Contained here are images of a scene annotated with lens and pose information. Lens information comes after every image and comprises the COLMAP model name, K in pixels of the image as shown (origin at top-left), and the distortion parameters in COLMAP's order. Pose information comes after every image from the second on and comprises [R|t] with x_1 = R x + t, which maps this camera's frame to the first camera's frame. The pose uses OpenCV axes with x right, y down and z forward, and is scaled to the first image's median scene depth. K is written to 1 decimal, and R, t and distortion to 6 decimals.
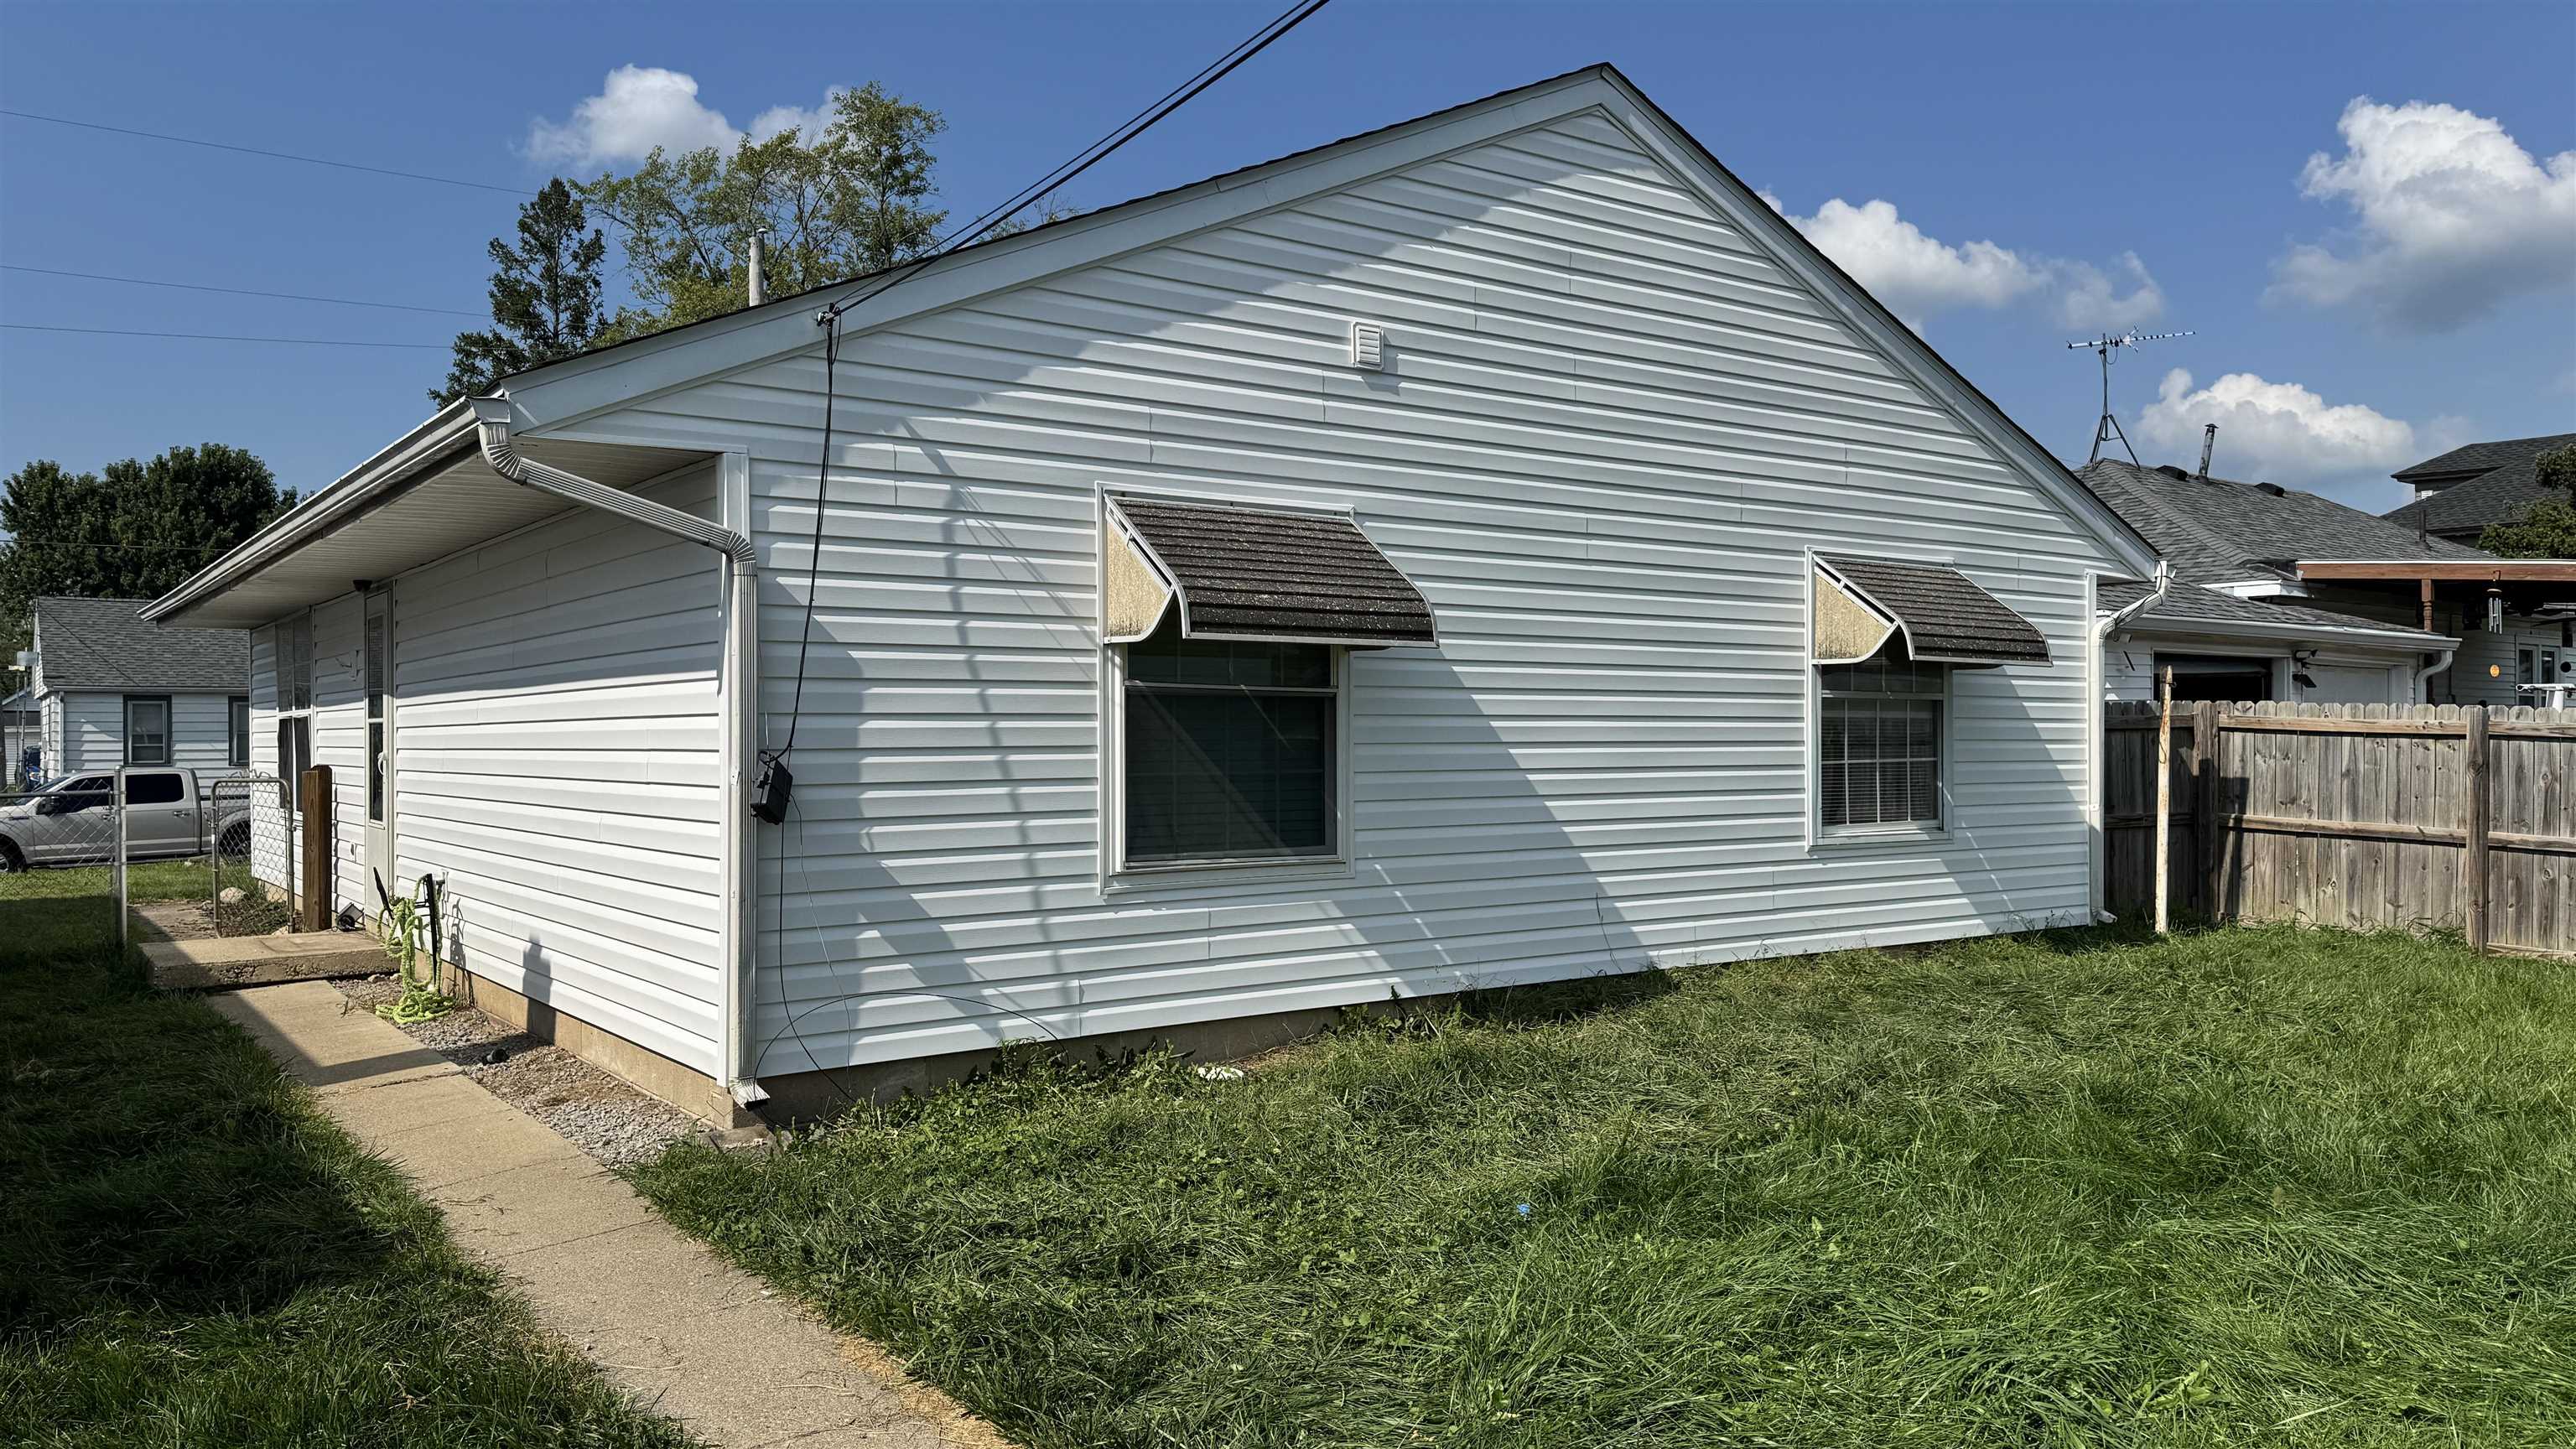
lens RADIAL K [[1833.7, 0, 1284.4], [0, 1833.7, 724.9], [0, 0, 1]] dist [0.016936, -0.012058]
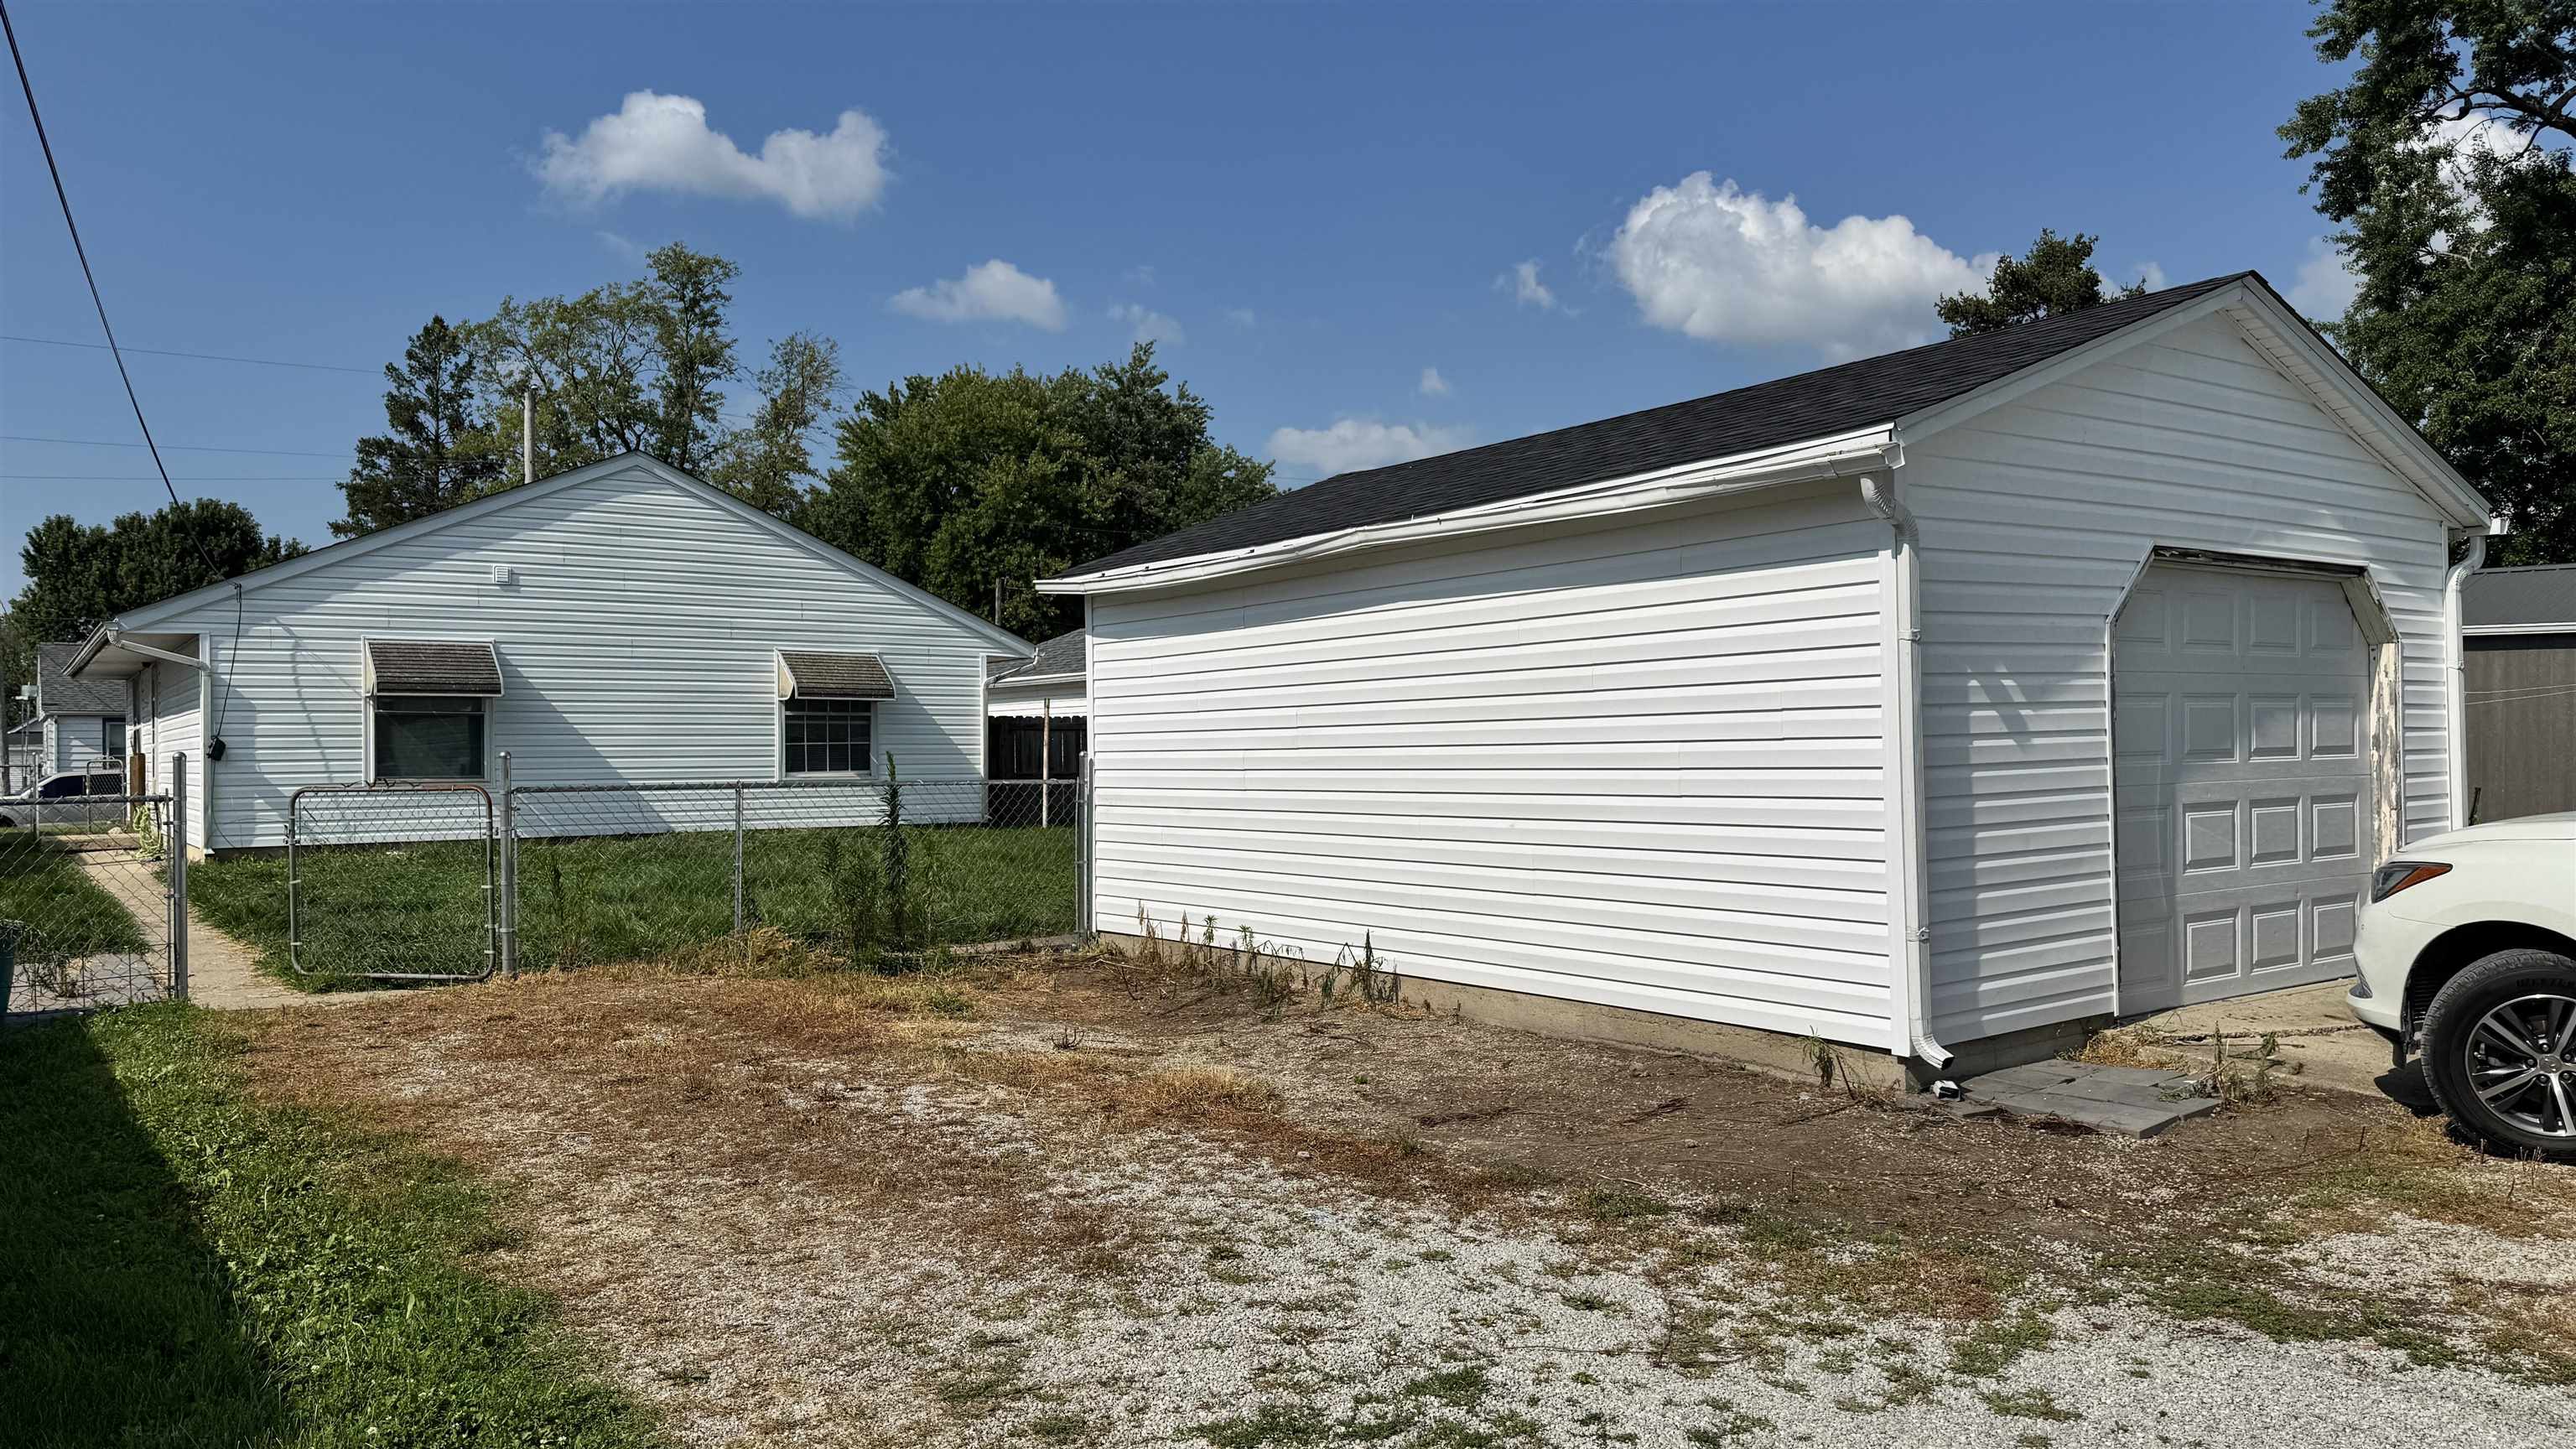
lens RADIAL K [[1833.7, 0, 1295.4], [0, 1833.7, 731.4], [0, 0, 1]] dist [0.016936, -0.012058]
pose [[0.999926, -0.006364, -0.010367, 0.219747], [0.006311, 0.999967, -0.005062, 0.004934], [0.010399, 0.004996, 0.999933, -0.285837]]
